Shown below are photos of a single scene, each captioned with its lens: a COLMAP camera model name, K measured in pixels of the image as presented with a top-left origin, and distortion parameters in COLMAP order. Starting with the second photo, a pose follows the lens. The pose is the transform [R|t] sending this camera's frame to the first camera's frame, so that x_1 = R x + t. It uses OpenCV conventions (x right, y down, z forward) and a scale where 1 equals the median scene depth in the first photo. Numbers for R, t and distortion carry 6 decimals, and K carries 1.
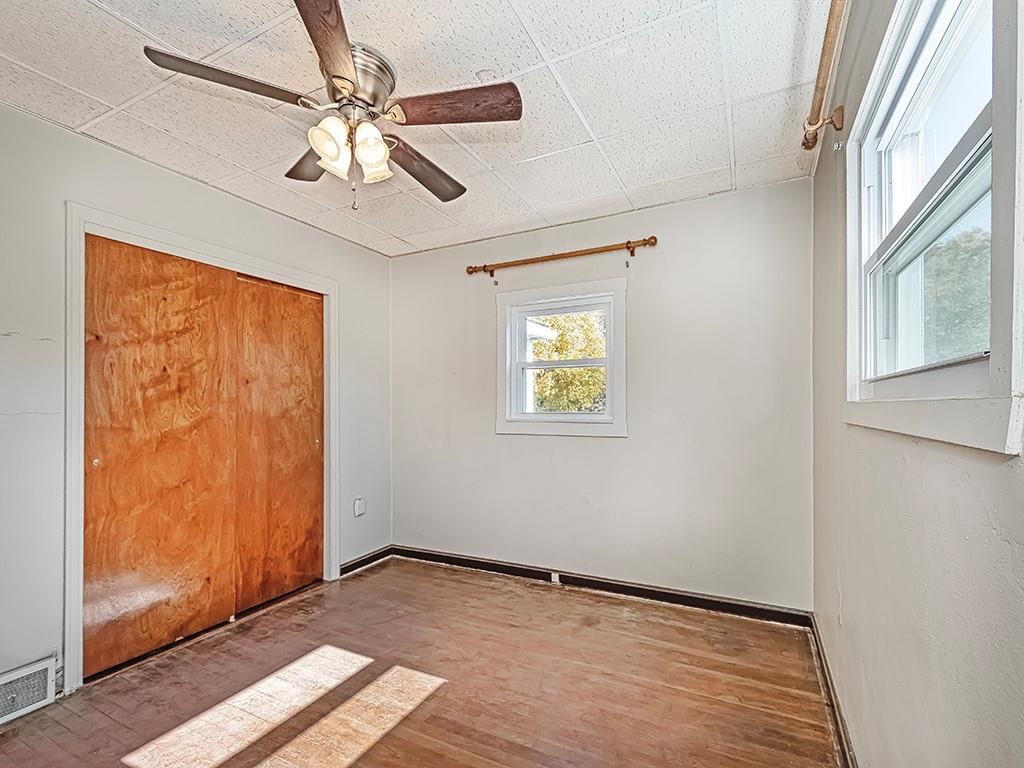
lens RADIAL K [[454.0, 0, 517.0], [0, 454.0, 401.1], [0, 0, 1]] dist [0.008153, -0.000246]
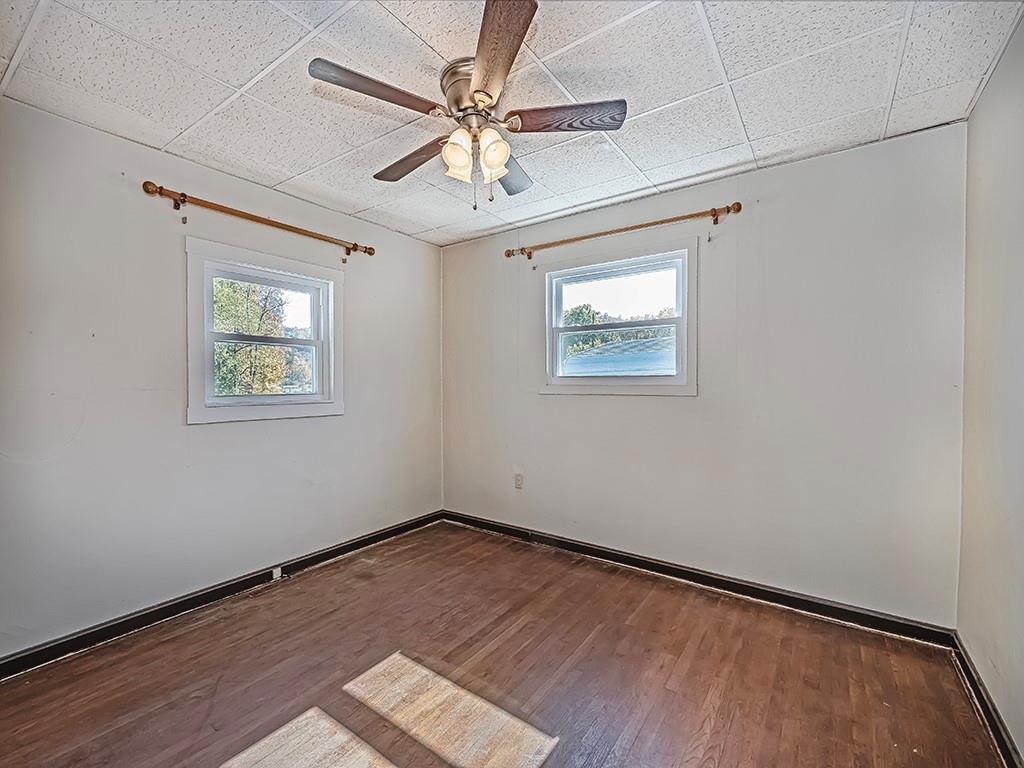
lens RADIAL K [[454.0, 0, 507.8], [0, 454.0, 387.6], [0, 0, 1]] dist [0.008153, -0.000246]
pose [[0.156415, -0.001754, 0.987690, -0.880622], [-0.004843, 0.999985, 0.002542, 0.008941], [-0.987680, -0.005181, 0.156404, 0.462145]]
